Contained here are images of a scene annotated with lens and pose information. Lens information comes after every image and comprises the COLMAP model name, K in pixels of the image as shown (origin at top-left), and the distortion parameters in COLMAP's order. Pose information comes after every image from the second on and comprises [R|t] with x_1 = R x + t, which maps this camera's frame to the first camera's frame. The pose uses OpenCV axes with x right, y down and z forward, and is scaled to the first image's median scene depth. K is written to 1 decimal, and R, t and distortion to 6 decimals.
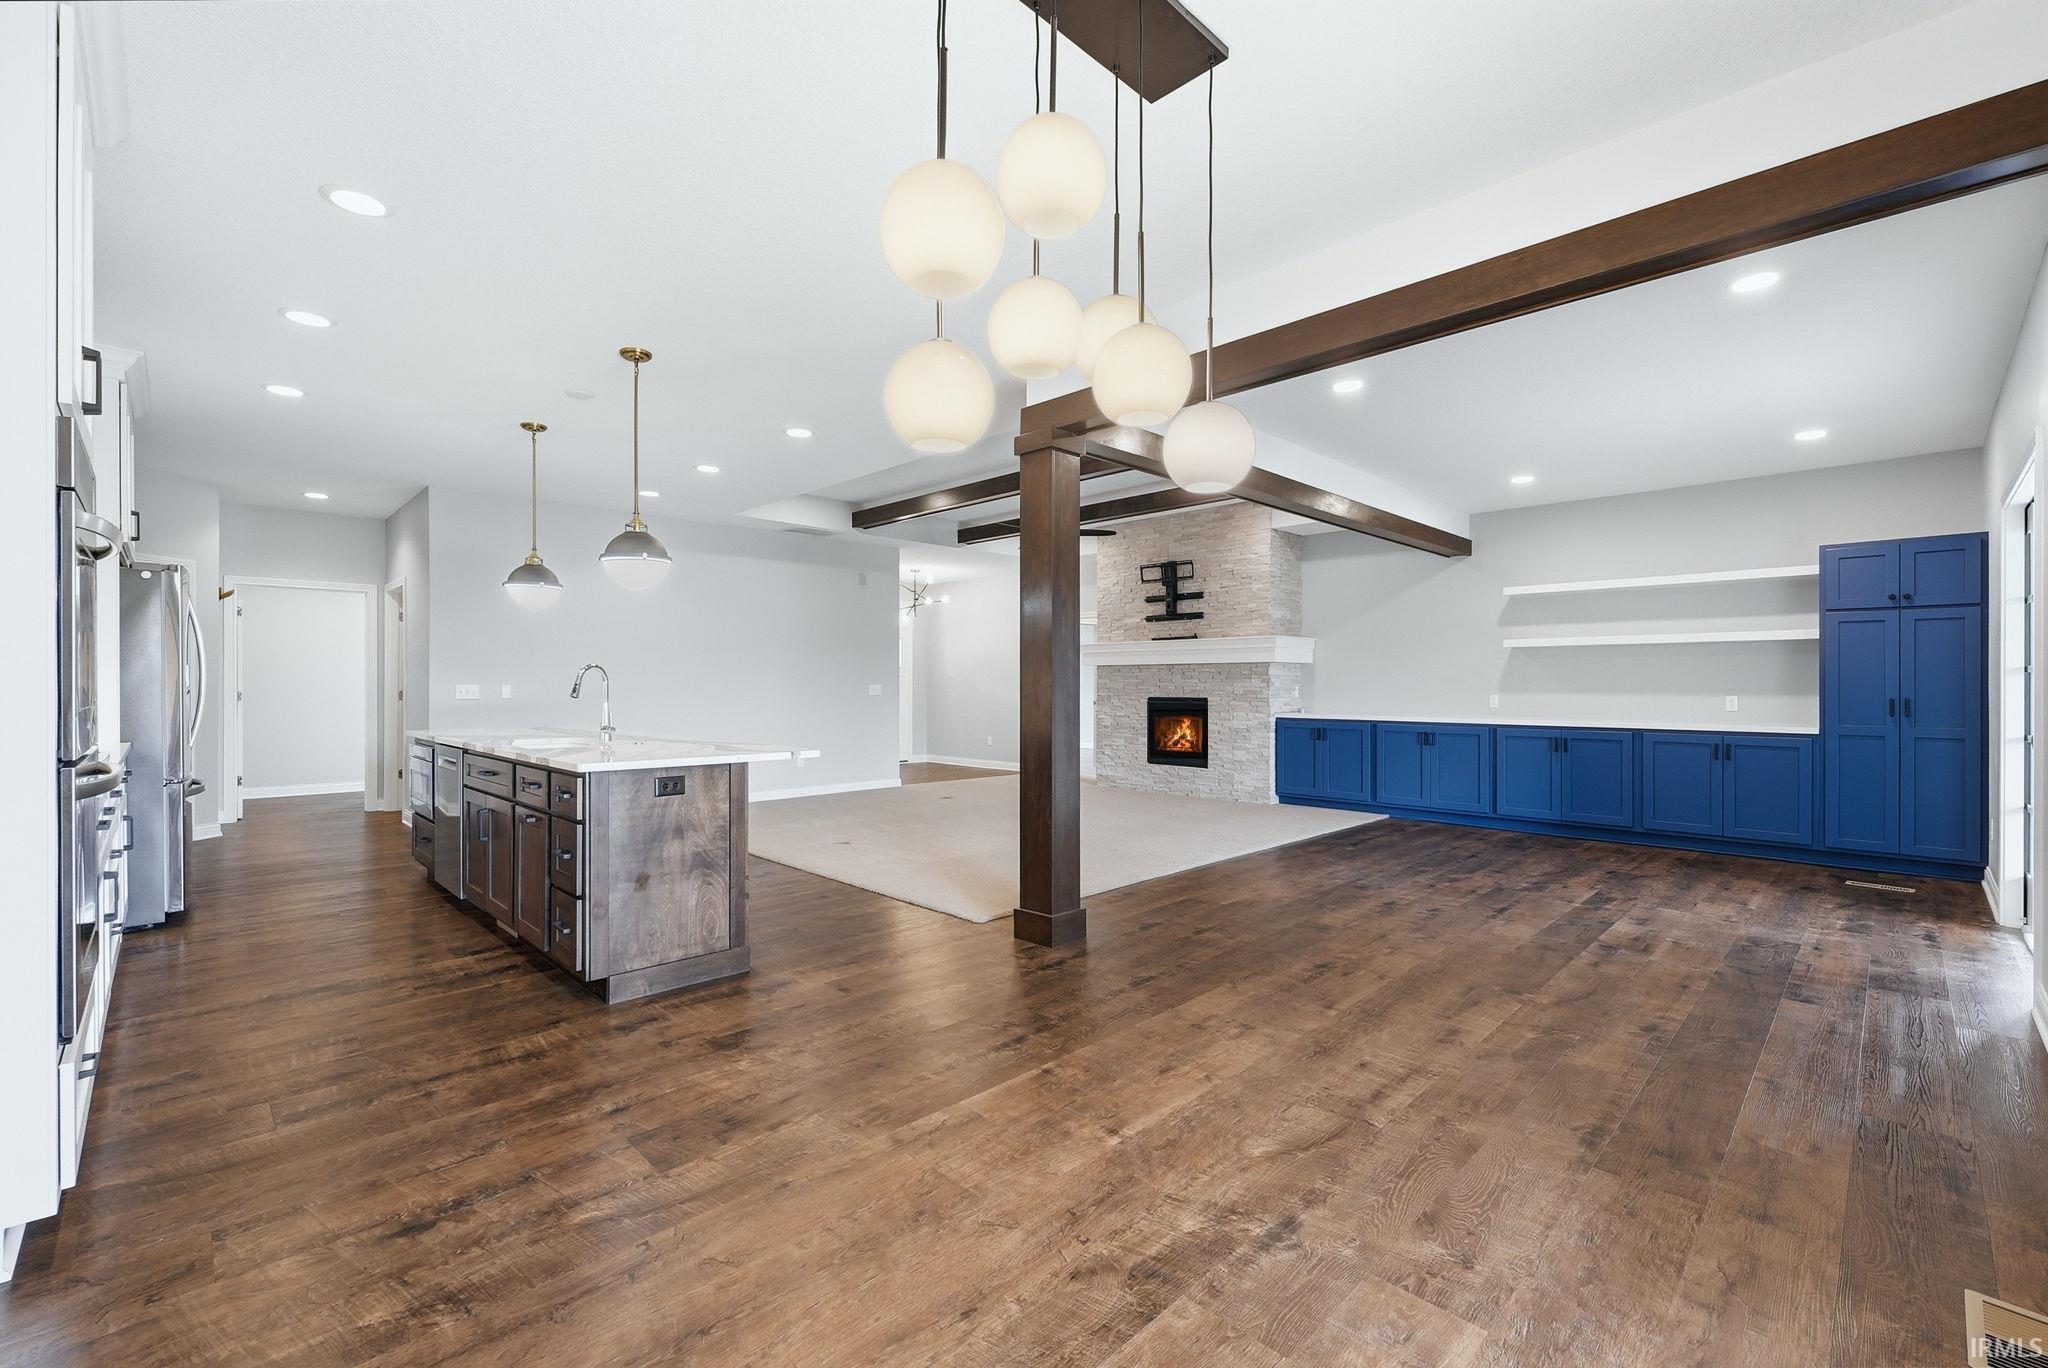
lens RADIAL K [[873.0, 0, 1014.5], [0, 873.0, 683.1], [0, 0, 1]] dist [-0.004763, 0.000415]
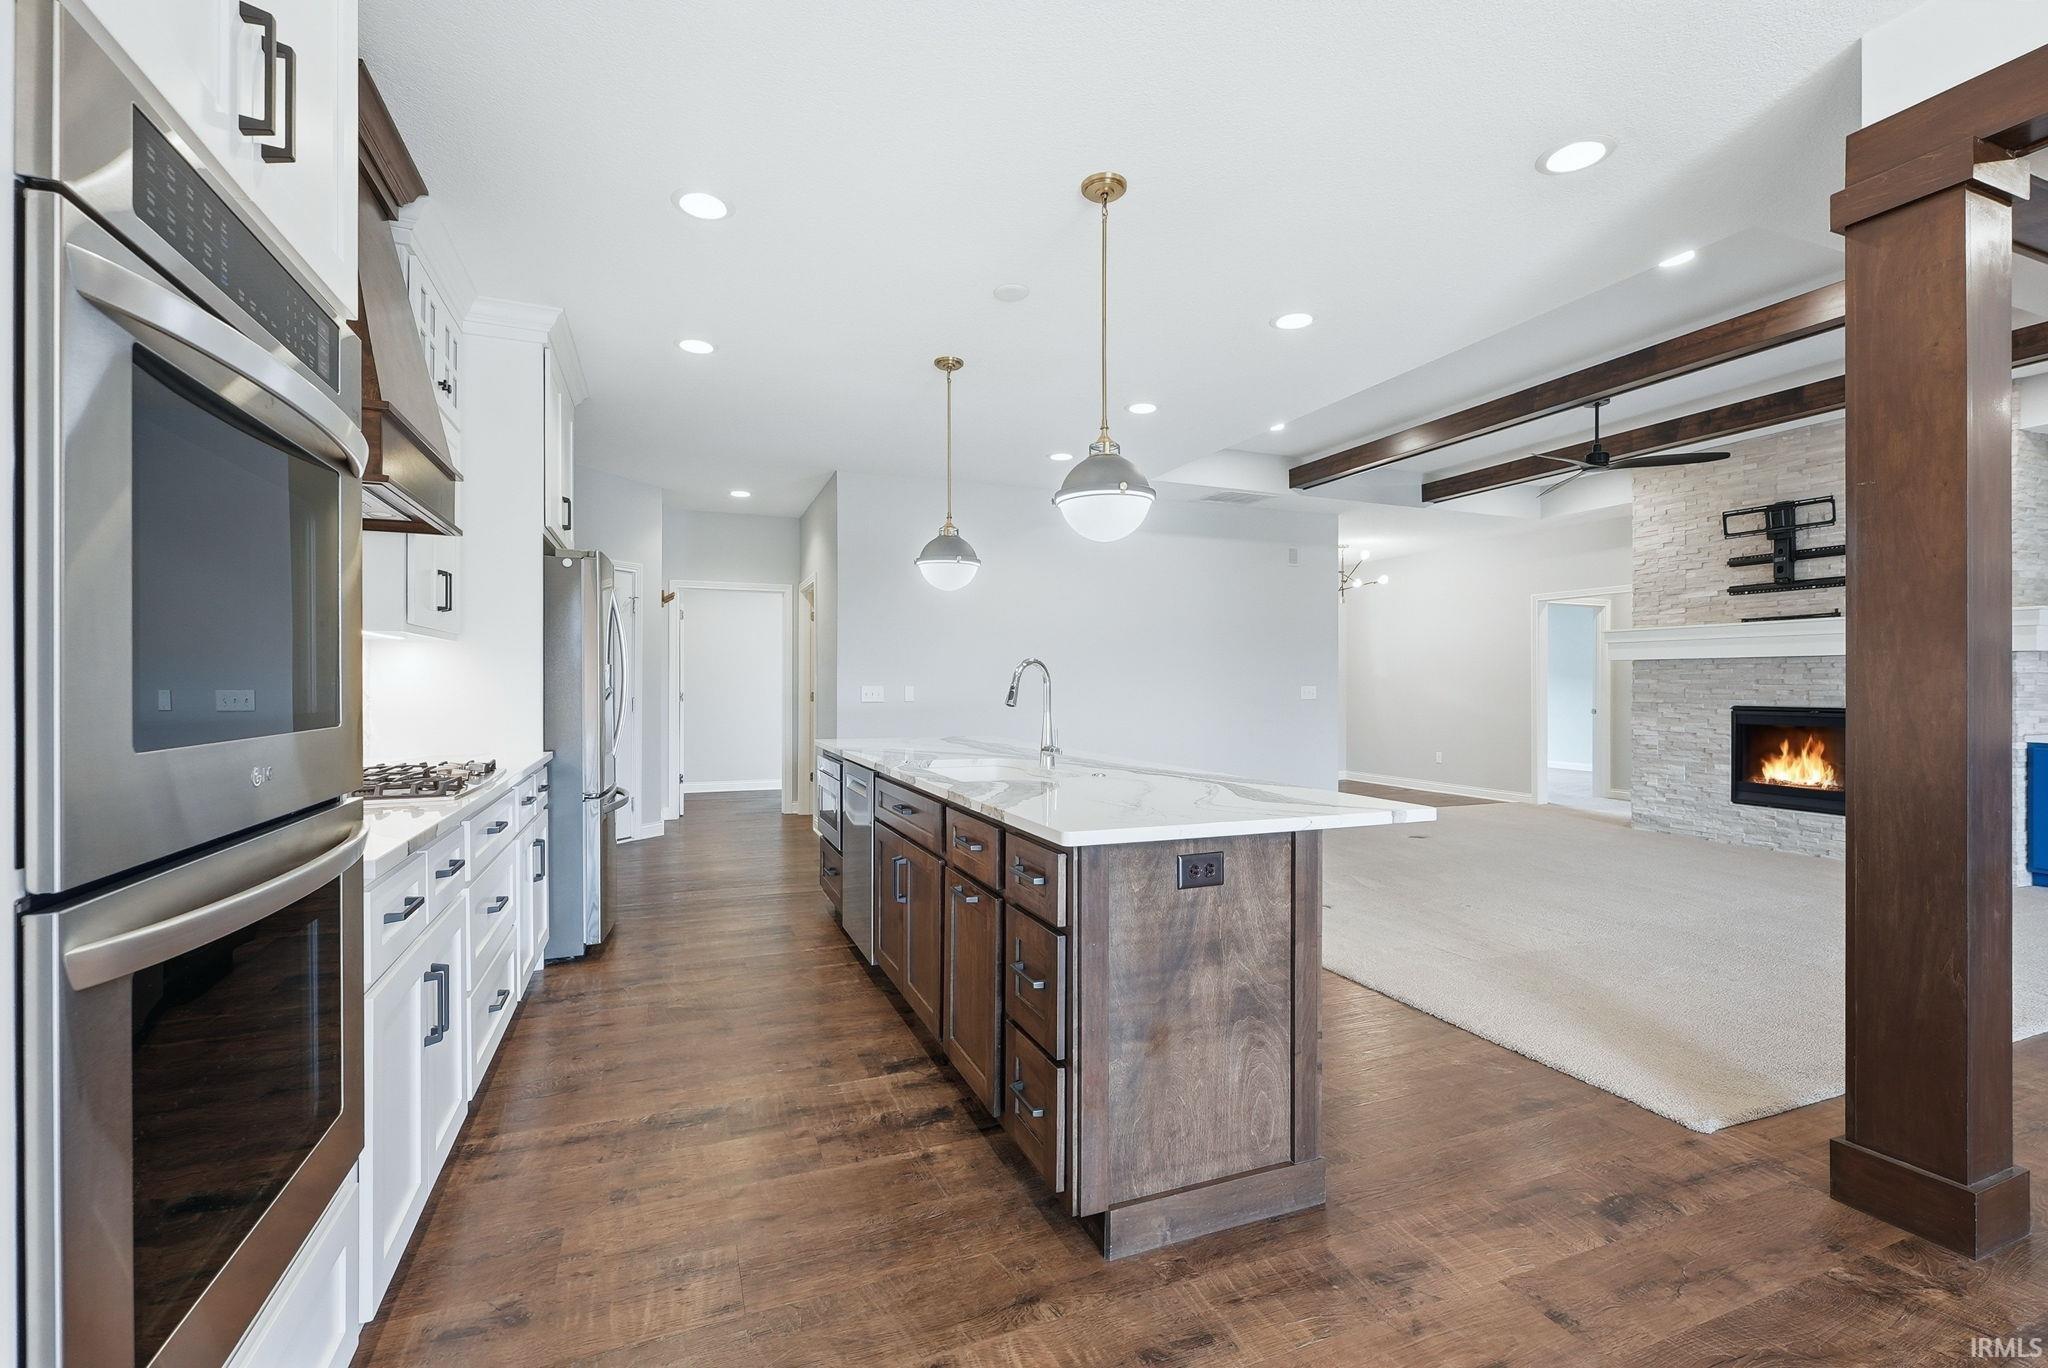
lens RADIAL K [[873.0, 0, 1004.6], [0, 873.0, 683.4], [0, 0, 1]] dist [-0.004763, 0.000415]
pose [[0.920361, 0.000893, -0.391068, -0.188794], [-0.000931, 1.000000, 0.000091, -0.001583], [0.391068, 0.000281, 0.920362, 0.280272]]
